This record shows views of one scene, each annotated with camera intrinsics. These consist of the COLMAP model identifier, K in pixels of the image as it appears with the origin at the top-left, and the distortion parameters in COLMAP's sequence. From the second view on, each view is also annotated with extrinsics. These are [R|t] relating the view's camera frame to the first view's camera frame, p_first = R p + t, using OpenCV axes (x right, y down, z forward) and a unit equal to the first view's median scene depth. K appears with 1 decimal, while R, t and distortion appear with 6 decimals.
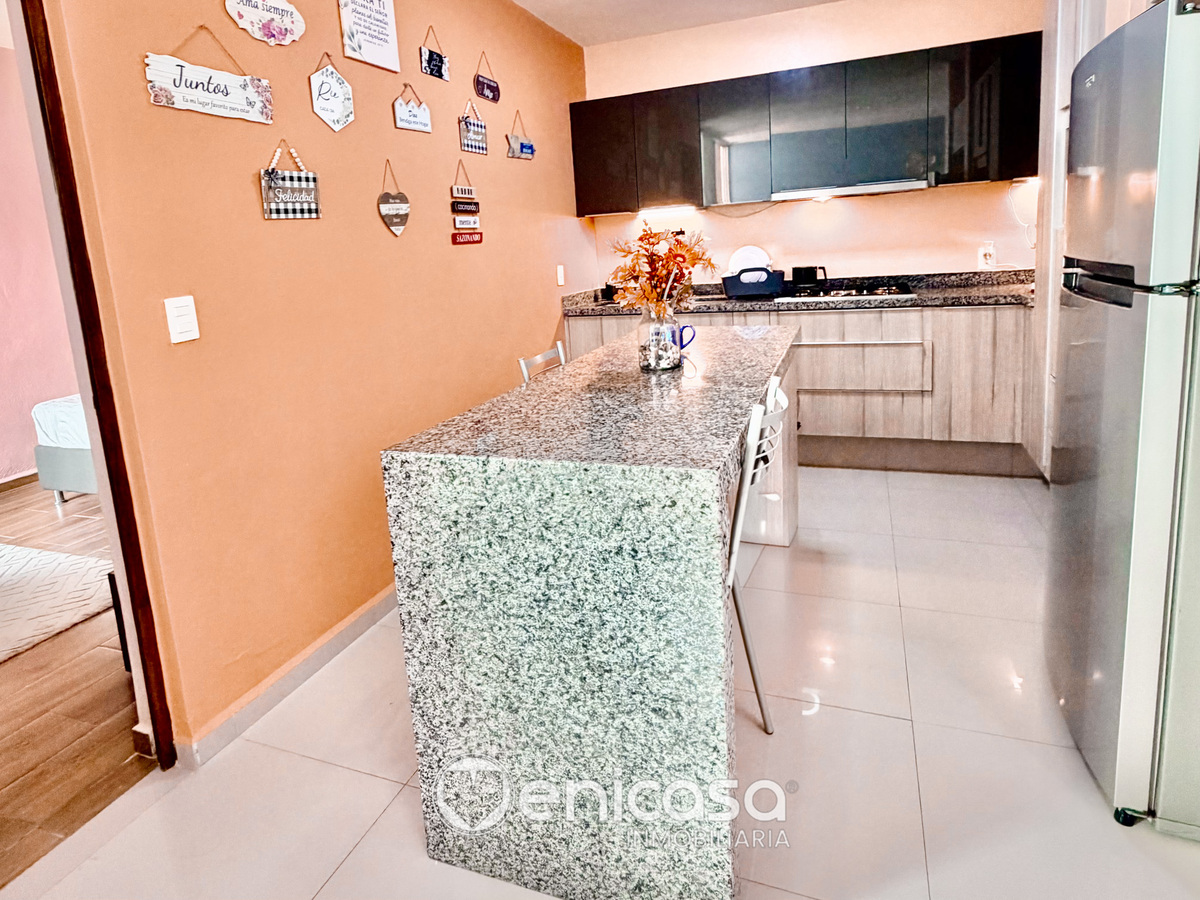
lens RADIAL K [[680.4, 0, 591.1], [0, 680.4, 349.4], [0, 0, 1]] dist [-0.000152, -0.000033]
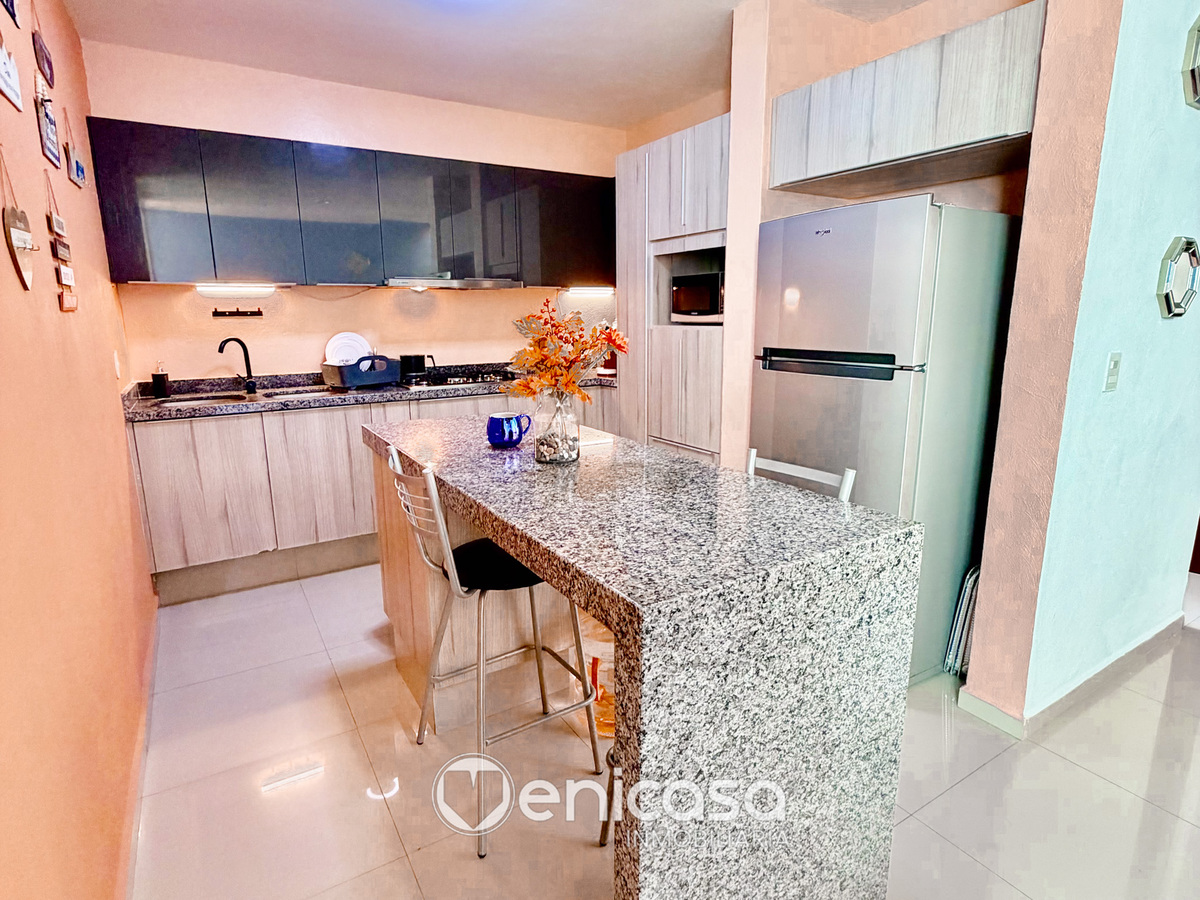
lens RADIAL K [[640.3, 0, 599.4], [0, 640.3, 443.3], [0, 0, 1]] dist [0.000044, 0.000243]
pose [[0.600795, -0.098906, 0.793261, -0.391409], [0.090277, 0.994363, 0.055606, -0.027562], [-0.794289, 0.038206, 0.606337, 0.294868]]
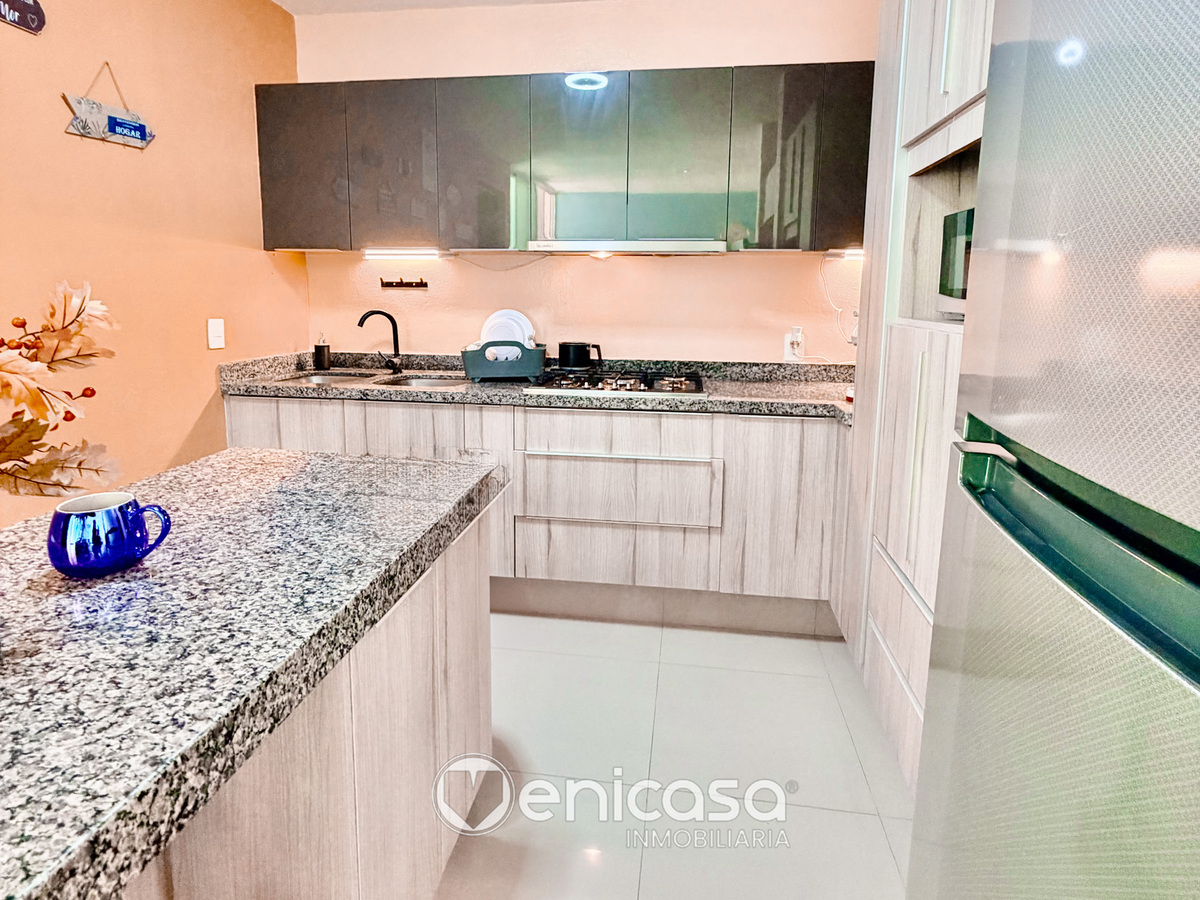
lens RADIAL K [[635.8, 0, 599.9], [0, 635.8, 372.1], [0, 0, 1]] dist [-0.000425, -0.000485]
pose [[0.971151, 0.048577, 0.233464, 0.247025], [-0.041271, 0.998496, -0.036081, -0.090252], [-0.234866, 0.025404, 0.971696, 0.434062]]
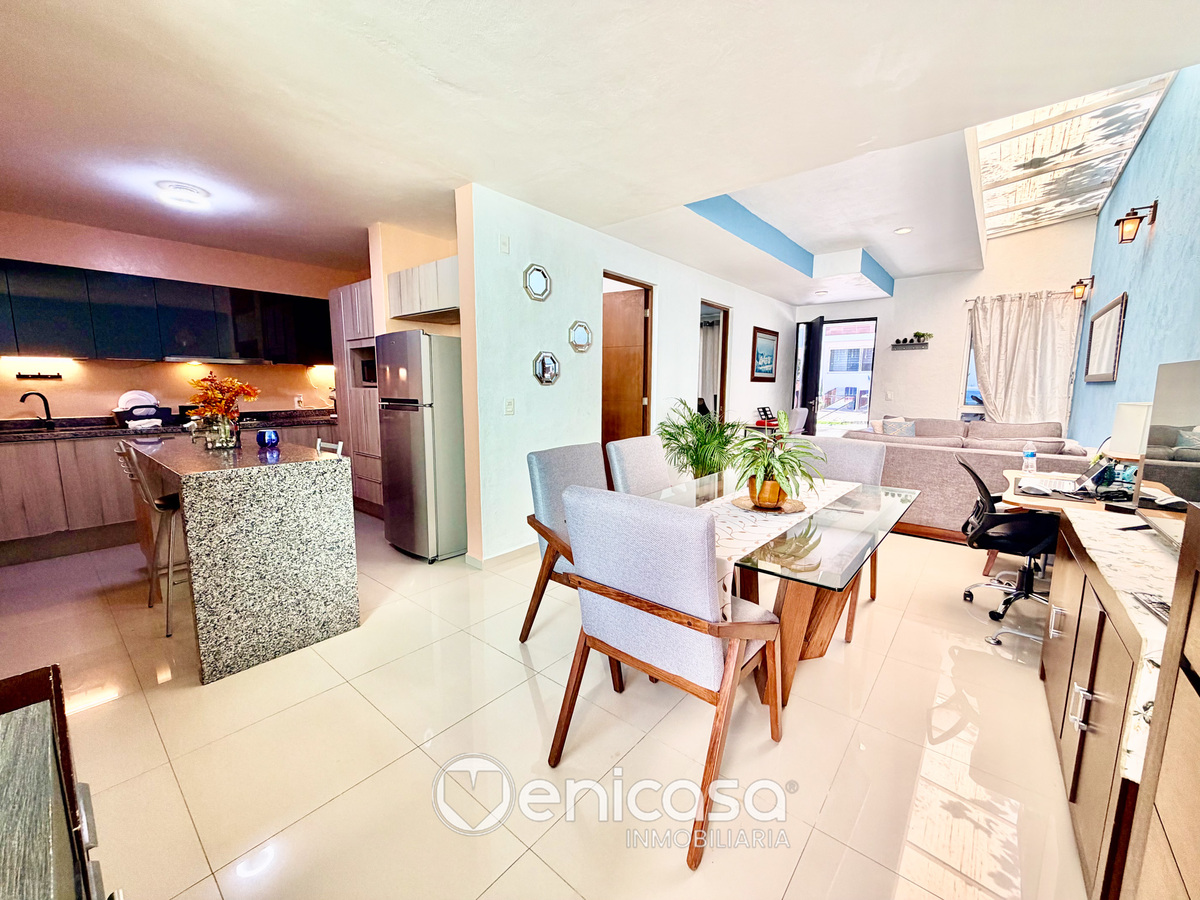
lens RADIAL K [[478.6, 0, 596.0], [0, 478.6, 450.2], [0, 0, 1]] dist [0.000320, 0.000314]
pose [[0.322846, -0.060930, 0.944488, -0.590279], [0.118167, 0.992712, 0.023649, 0.088290], [-0.939046, 0.103972, 0.327693, -0.307240]]
